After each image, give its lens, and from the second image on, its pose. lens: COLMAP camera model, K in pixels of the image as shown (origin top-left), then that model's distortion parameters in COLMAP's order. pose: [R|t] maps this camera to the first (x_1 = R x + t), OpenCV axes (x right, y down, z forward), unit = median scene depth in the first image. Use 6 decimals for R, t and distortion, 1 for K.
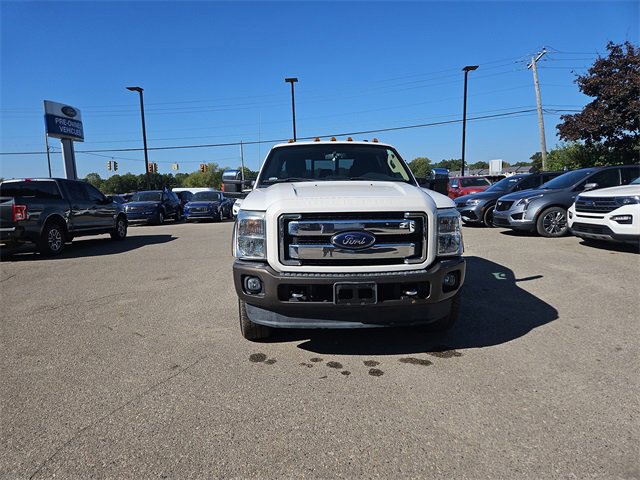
lens RADIAL K [[430.4, 0, 320.0], [0, 430.4, 240.0], [0, 0, 1]] dist [0.073087, -0.060055]
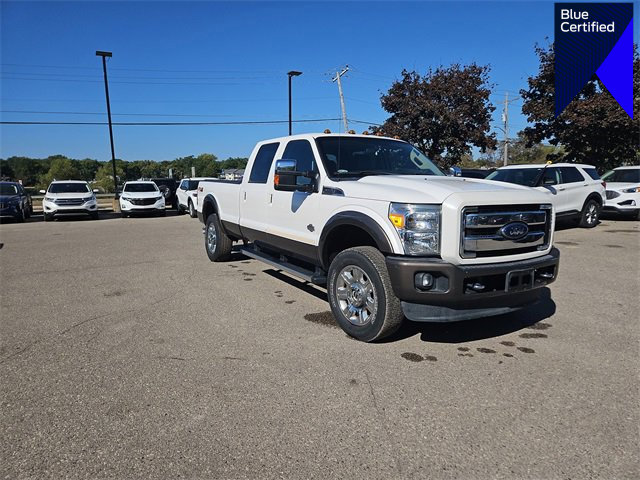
lens RADIAL K [[430.4, 0, 320.0], [0, 430.4, 240.0], [0, 0, 1]] dist [0.073087, -0.060055]
pose [[0.870327, -0.041969, 0.490683, -0.784483], [0.038635, 0.999110, 0.016928, -0.012340], [-0.490957, 0.004225, 0.871174, 0.261286]]
